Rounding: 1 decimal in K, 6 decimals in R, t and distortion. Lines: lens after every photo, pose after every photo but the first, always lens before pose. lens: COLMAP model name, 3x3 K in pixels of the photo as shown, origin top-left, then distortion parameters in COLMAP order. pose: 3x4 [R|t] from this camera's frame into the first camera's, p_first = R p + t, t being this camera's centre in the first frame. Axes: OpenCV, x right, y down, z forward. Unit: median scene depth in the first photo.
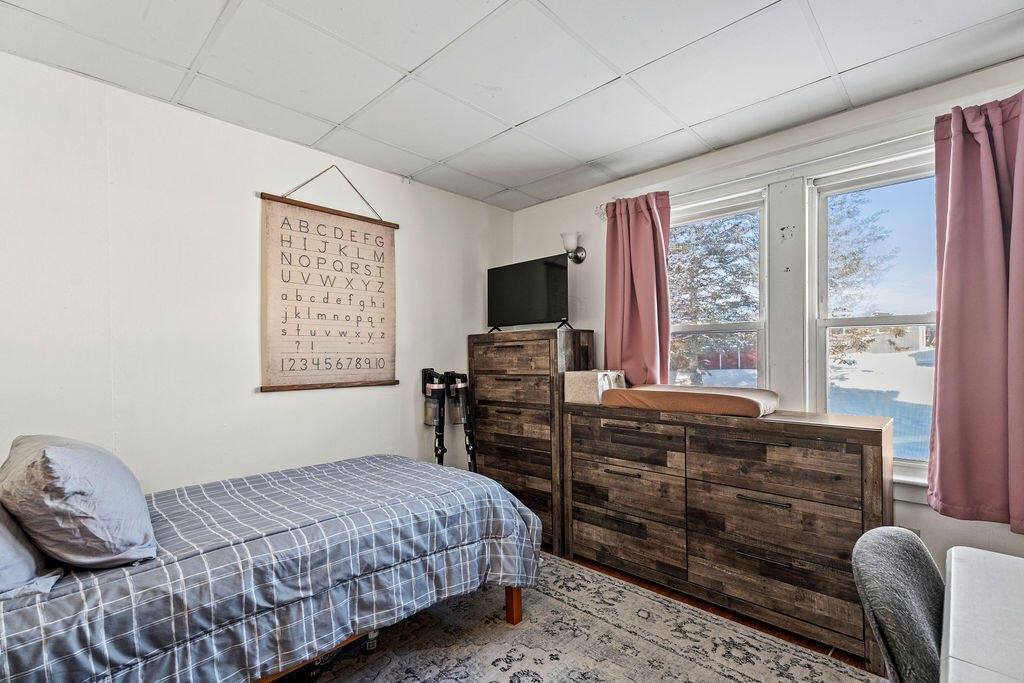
lens RADIAL K [[466.4, 0, 512.0], [0, 466.4, 346.8], [0, 0, 1]] dist [0.001679, 0.000211]
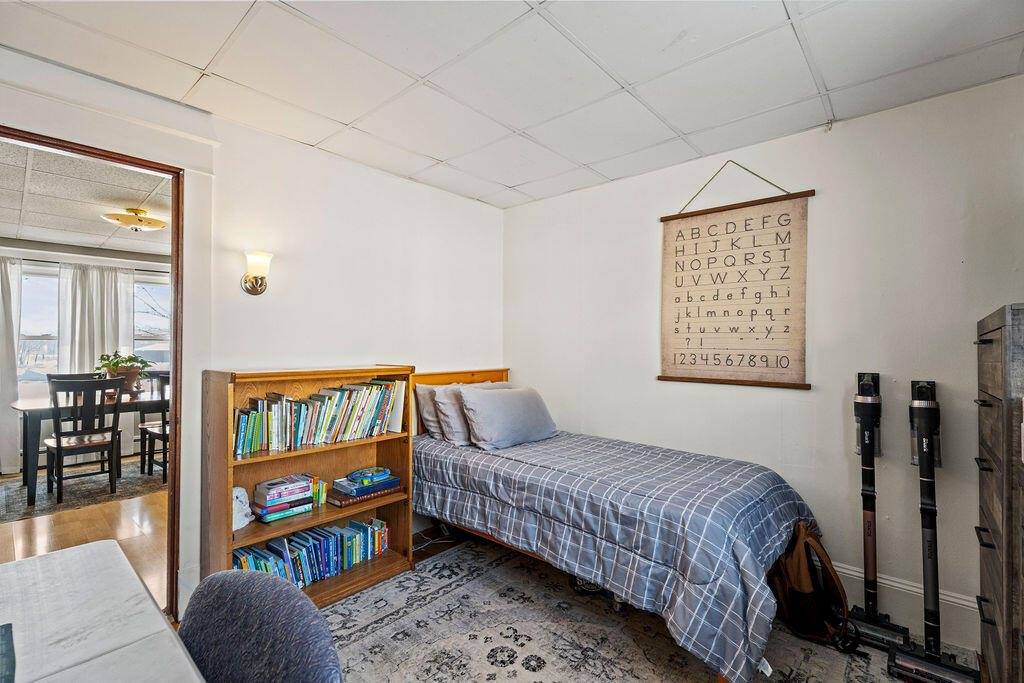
lens RADIAL K [[457.7, 0, 512.1], [0, 457.7, 337.4], [0, 0, 1]] dist [0.001870, 0.000900]
pose [[0.028601, -0.012921, -0.999507, 0.628502], [0.004956, 0.999906, -0.012785, -0.001866], [0.999579, -0.004588, 0.028663, 0.553262]]
